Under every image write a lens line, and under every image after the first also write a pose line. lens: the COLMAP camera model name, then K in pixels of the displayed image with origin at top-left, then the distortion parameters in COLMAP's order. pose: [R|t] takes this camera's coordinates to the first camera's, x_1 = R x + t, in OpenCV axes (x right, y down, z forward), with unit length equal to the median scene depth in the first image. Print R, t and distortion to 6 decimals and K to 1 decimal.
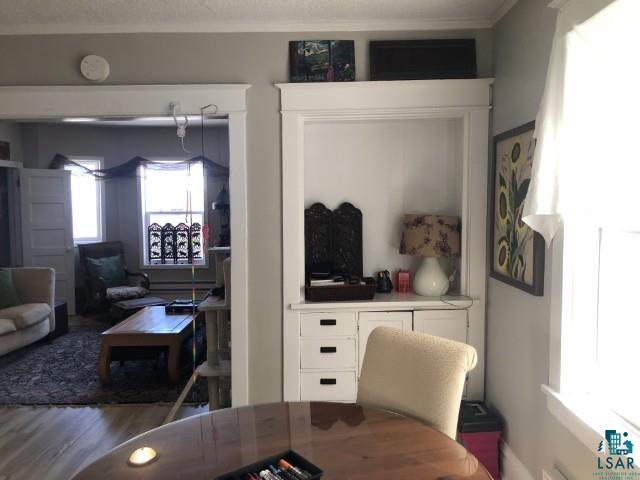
lens RADIAL K [[530.7, 0, 320.0], [0, 530.7, 238.7], [0, 0, 1]] dist [0.023861, 0.023351]
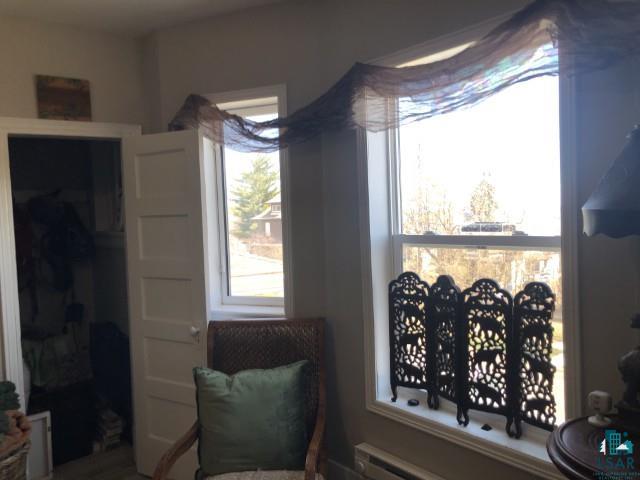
lens RADIAL K [[530.7, 0, 318.3], [0, 530.7, 244.1], [0, 0, 1]] dist [0.023861, 0.023351]
pose [[0.613945, 0.033372, -0.788643, -0.105280], [-0.020242, 0.999443, 0.026535, -0.055526], [0.789089, -0.000327, 0.614278, 0.805688]]
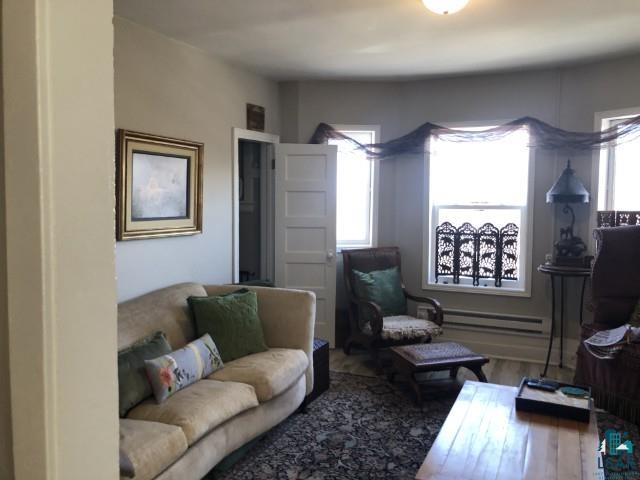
lens RADIAL K [[530.7, 0, 319.7], [0, 530.7, 237.0], [0, 0, 1]] dist [0.023861, 0.023351]
pose [[0.908779, 0.041570, -0.415202, -0.185398], [-0.037550, 0.999135, 0.017845, -0.017374], [0.415585, -0.000626, 0.909554, 0.341334]]
